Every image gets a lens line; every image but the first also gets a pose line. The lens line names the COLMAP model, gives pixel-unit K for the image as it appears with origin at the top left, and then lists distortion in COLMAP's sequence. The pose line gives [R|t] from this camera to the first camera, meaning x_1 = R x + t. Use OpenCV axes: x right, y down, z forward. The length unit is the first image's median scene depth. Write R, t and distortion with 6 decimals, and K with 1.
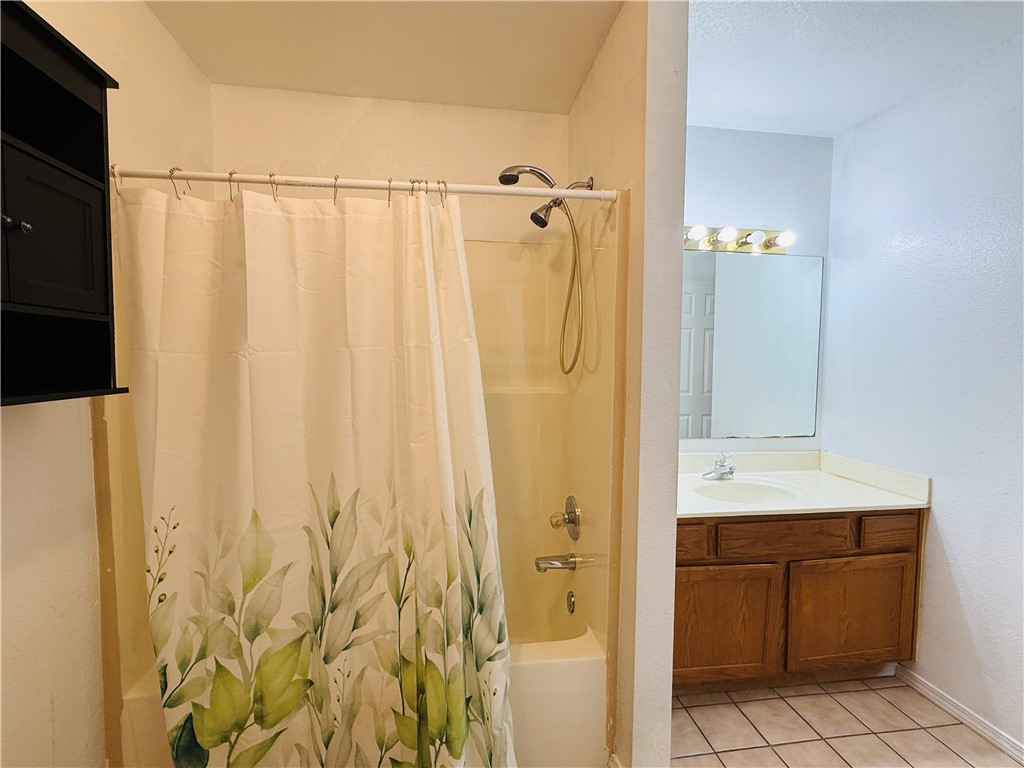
lens RADIAL K [[470.5, 0, 512.0], [0, 470.5, 384.0], [0, 0, 1]] dist [-0.002722, -0.000194]
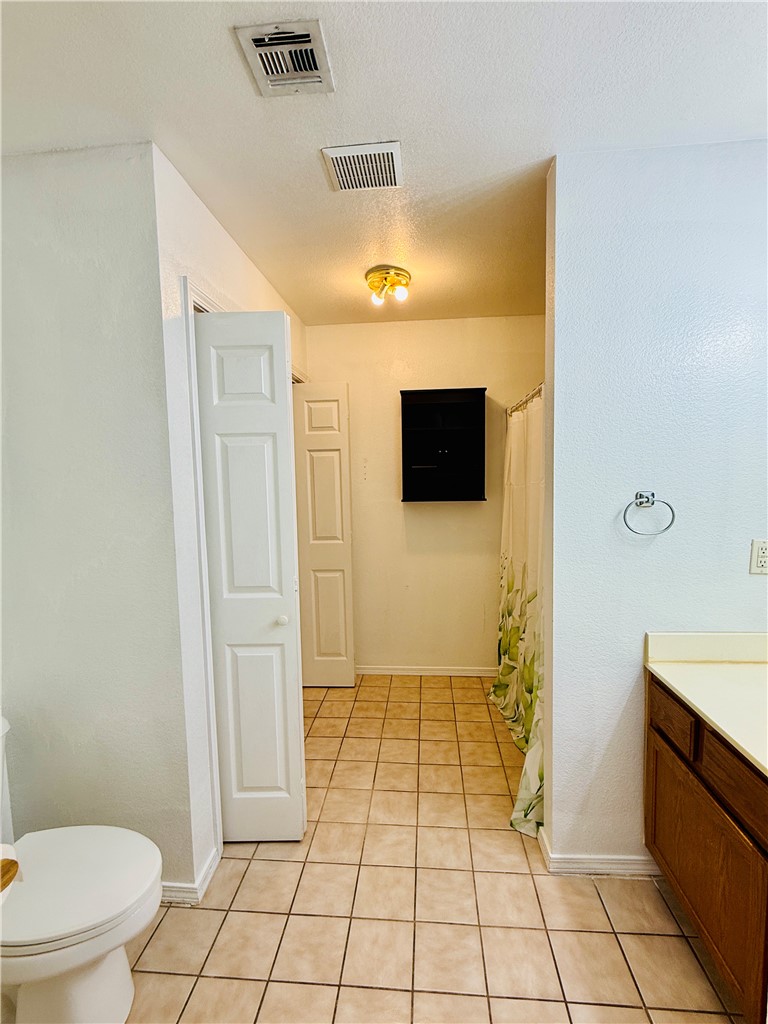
lens RADIAL K [[470.5, 0, 384.0], [0, 470.5, 512.0], [0, 0, 1]] dist [-0.002722, -0.000194]
pose [[-0.229910, 0.075905, -0.970247, 1.240041], [-0.033383, 0.995752, 0.085811, -0.083314], [0.972639, 0.052118, -0.226399, 0.664373]]
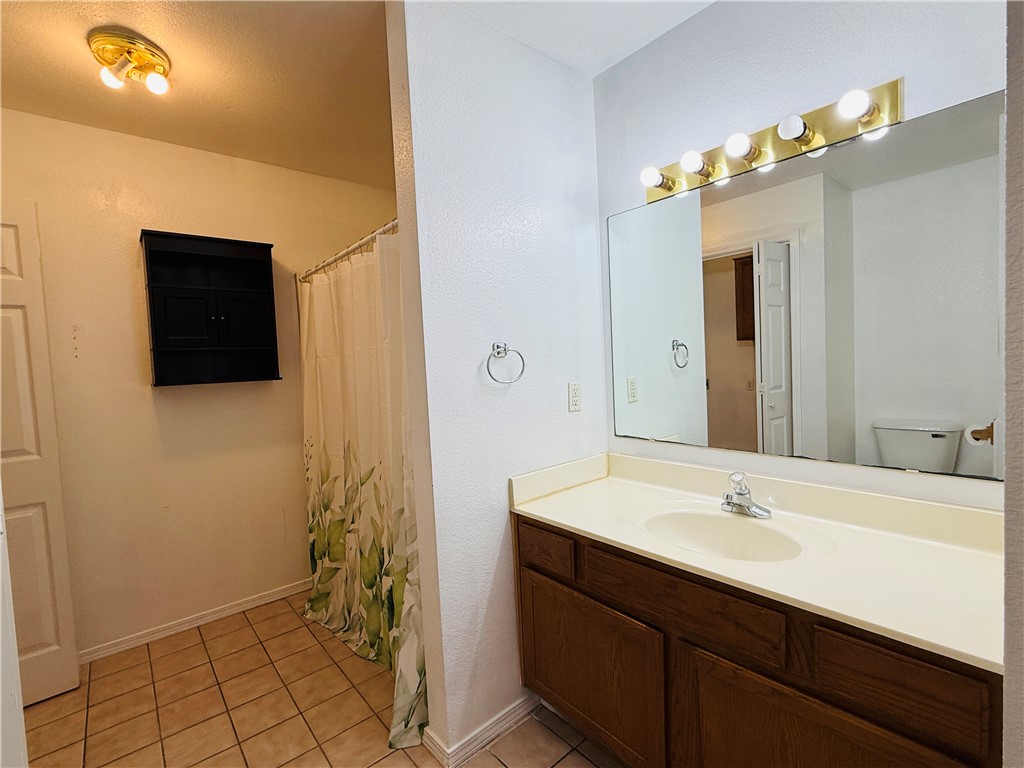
lens RADIAL K [[470.5, 0, 512.0], [0, 470.5, 384.0], [0, 0, 1]] dist [-0.002722, -0.000194]
pose [[0.533693, 0.009008, -0.845631, 1.060633], [0.004257, 0.999902, 0.013338, 0.008003], [0.845668, -0.010718, 0.533602, 0.463652]]
